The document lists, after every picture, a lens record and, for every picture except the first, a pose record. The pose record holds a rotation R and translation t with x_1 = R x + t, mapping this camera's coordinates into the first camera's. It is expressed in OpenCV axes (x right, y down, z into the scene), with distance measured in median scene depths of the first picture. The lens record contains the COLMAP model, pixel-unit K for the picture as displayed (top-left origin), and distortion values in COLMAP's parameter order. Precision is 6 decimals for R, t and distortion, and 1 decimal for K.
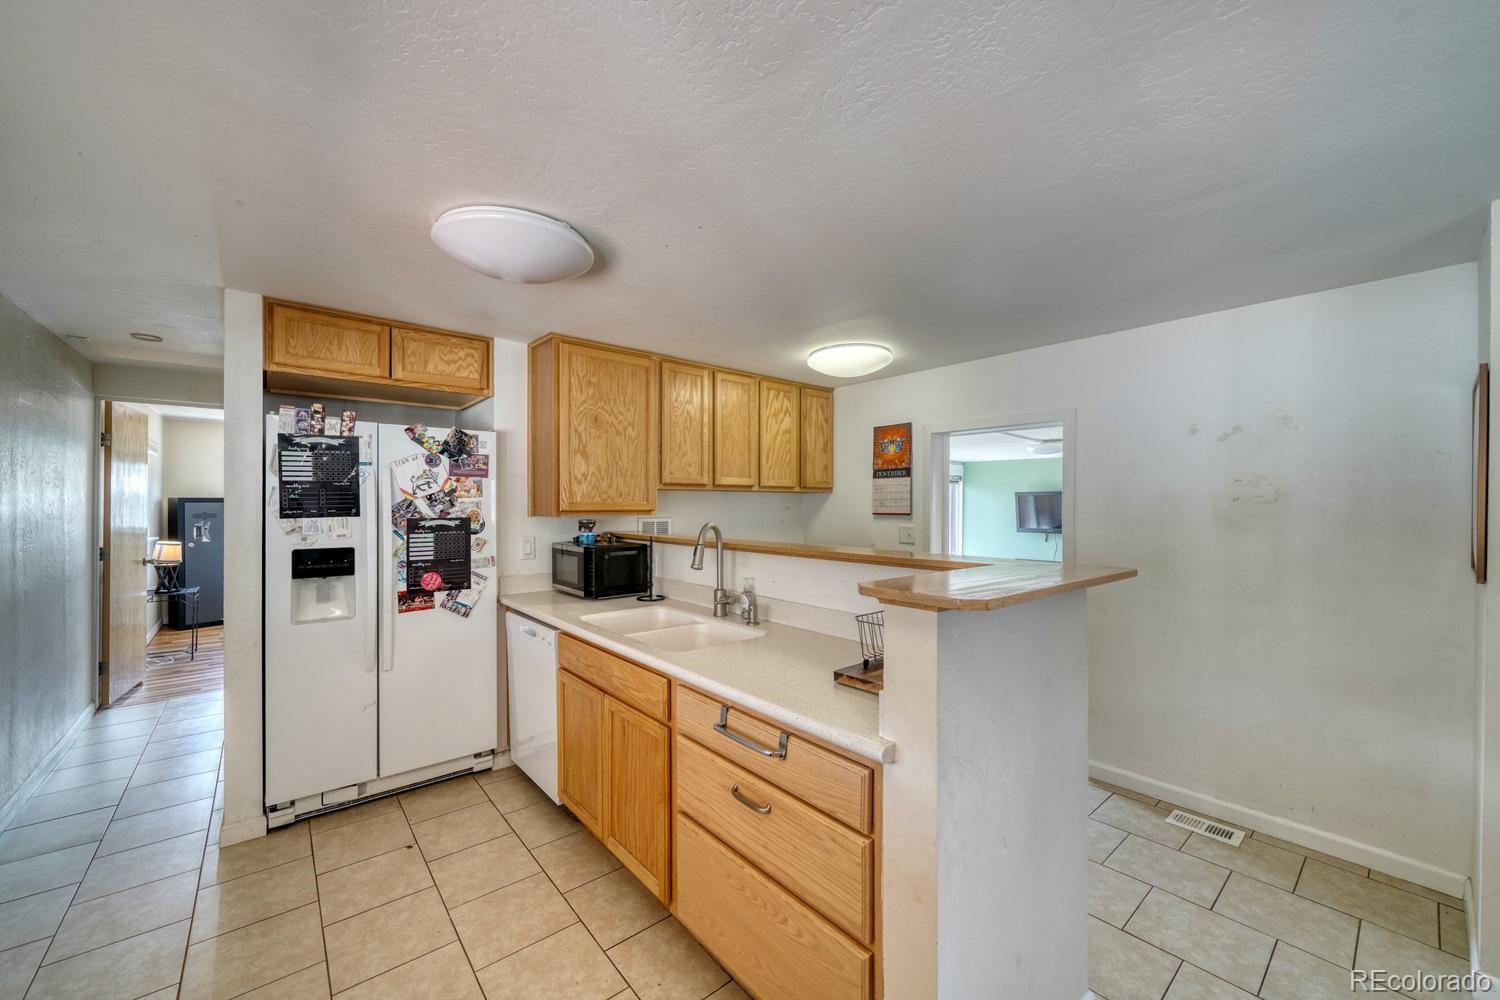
lens RADIAL K [[578.9, 0, 734.8], [0, 578.9, 498.7], [0, 0, 1]] dist [-0.001358, -0.000349]
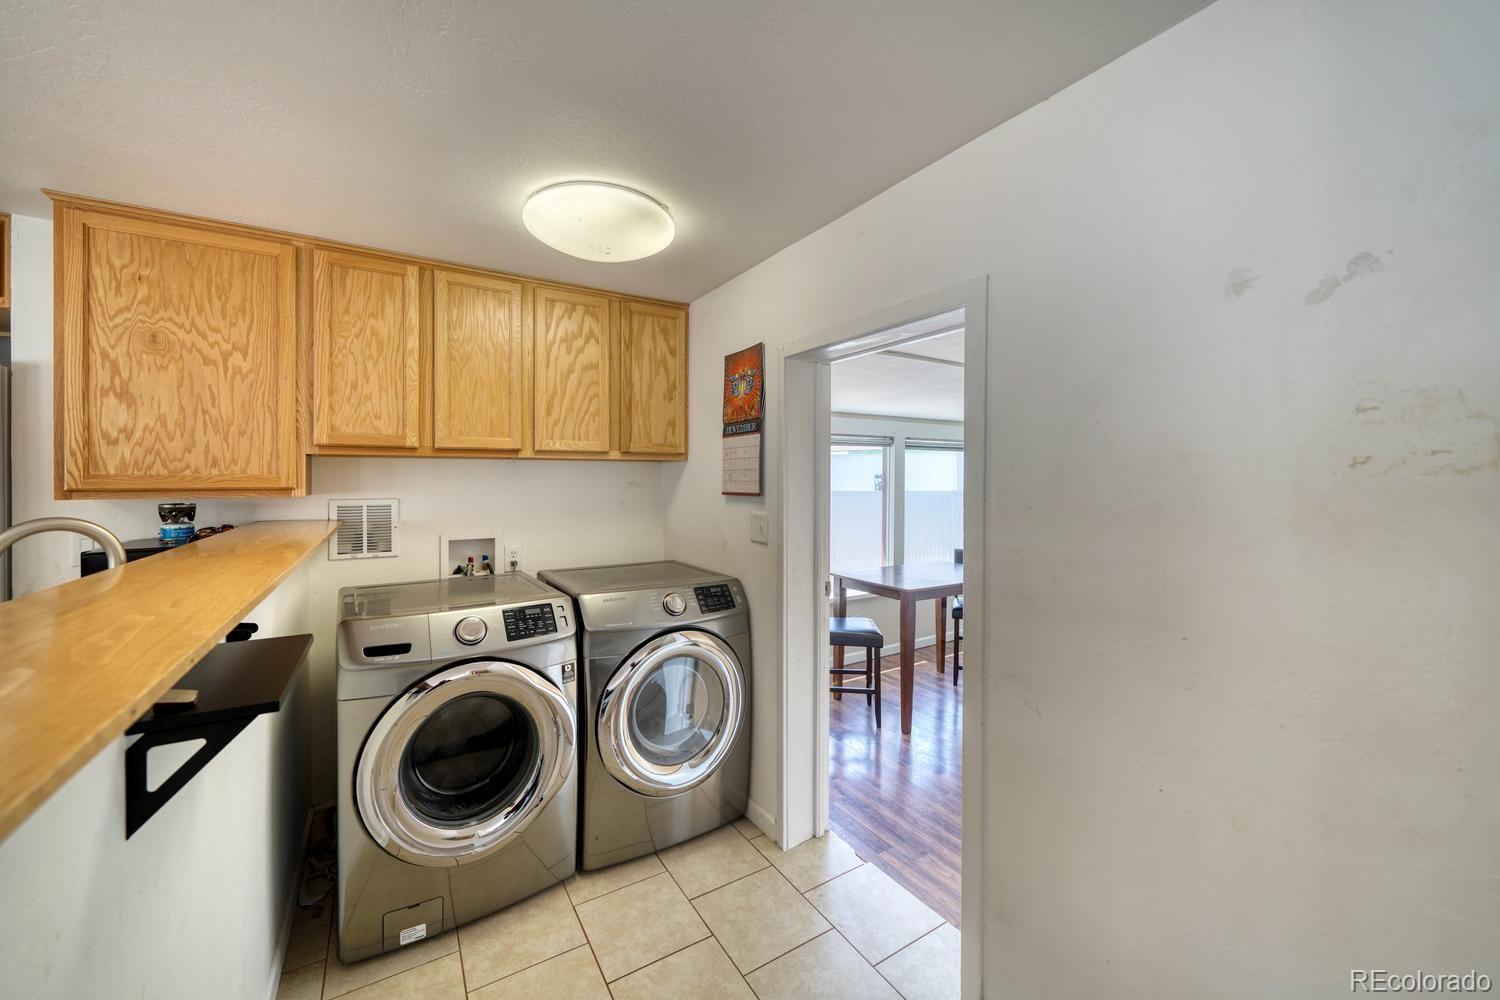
lens RADIAL K [[578.9, 0, 730.6], [0, 578.9, 477.2], [0, 0, 1]] dist [-0.001358, -0.000349]
pose [[0.988531, -0.001228, -0.151016, 0.445938], [0.002239, 0.999976, 0.006530, 0.005511], [0.151004, -0.006793, 0.988510, 0.489910]]
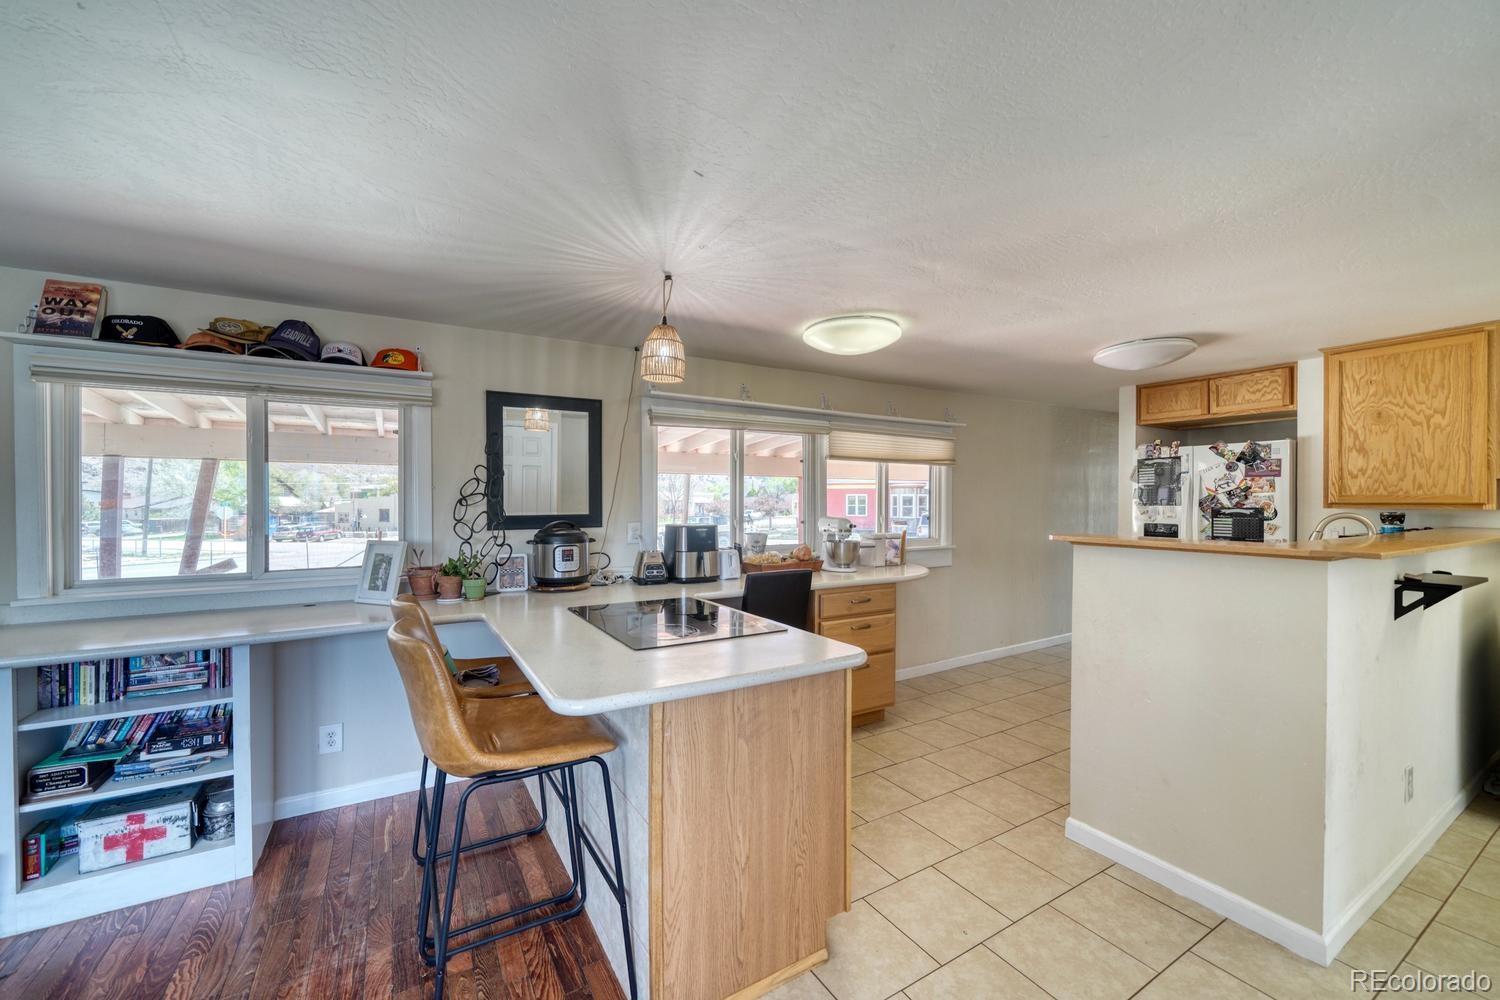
lens RADIAL K [[578.9, 0, 735.2], [0, 578.9, 504.2], [0, 0, 1]] dist [-0.001358, -0.000349]
pose [[-0.160546, 0.002145, -0.987026, 0.965048], [0.003158, 0.999994, 0.001660, 0.017249], [0.987023, -0.002850, -0.160552, 0.024411]]
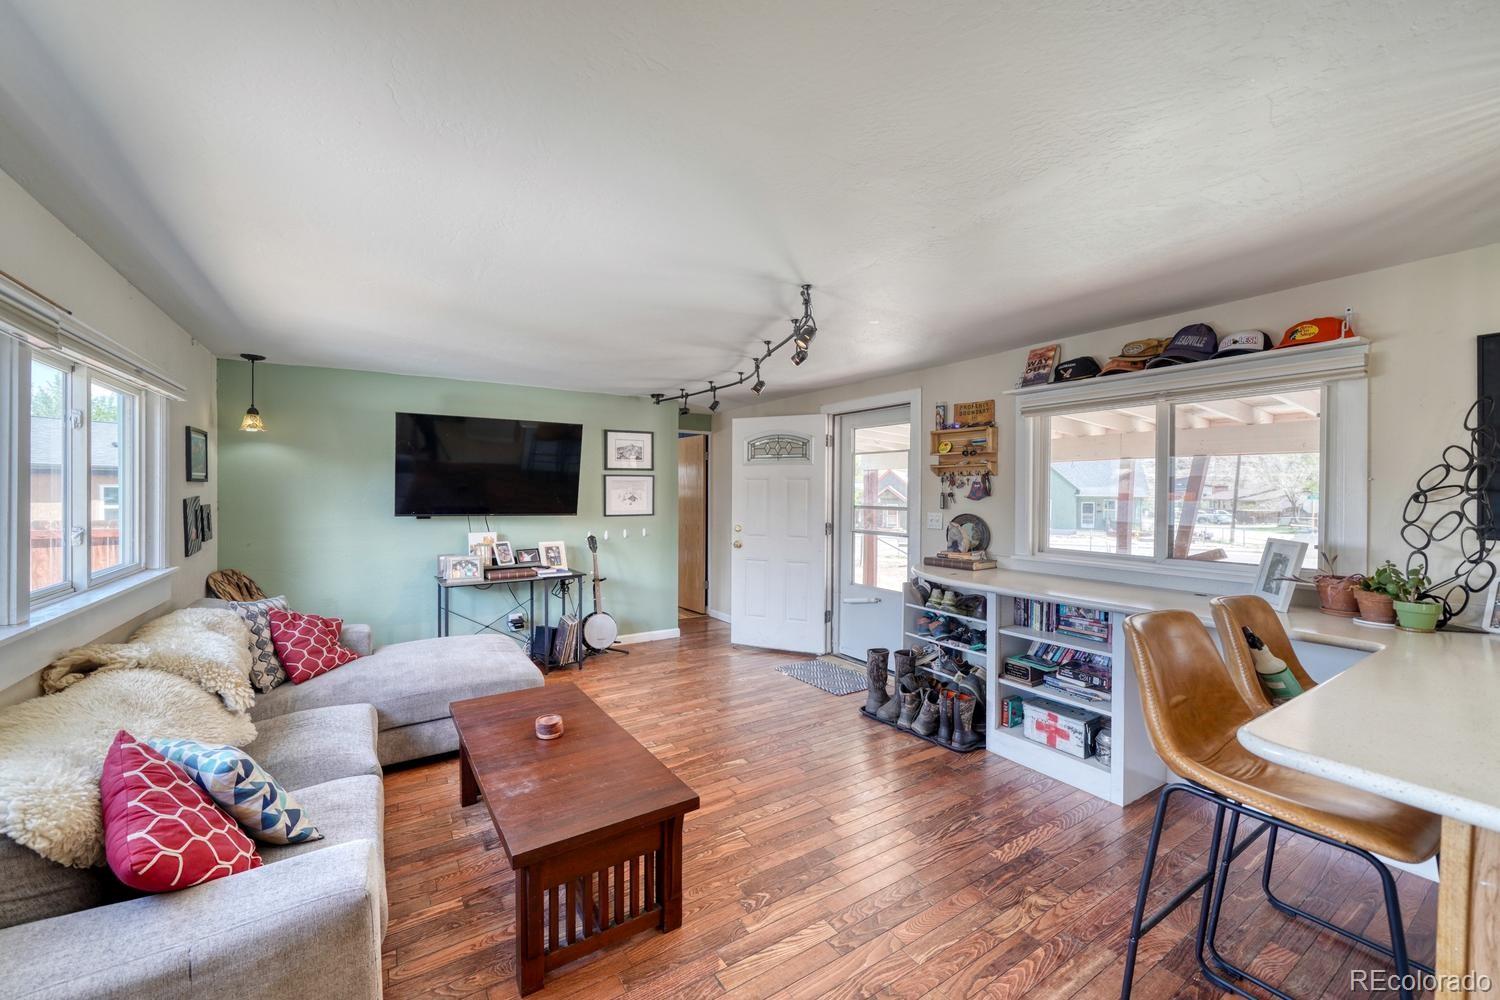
lens RADIAL K [[565.9, 0, 719.8], [0, 565.9, 491.9], [0, 0, 1]] dist [-0.010653, -0.000026]
pose [[-0.991731, -0.009713, 0.127968, 0.832431], [-0.009999, 0.999949, -0.001596, 0.016233], [-0.127946, -0.002863, -0.991777, 0.242160]]
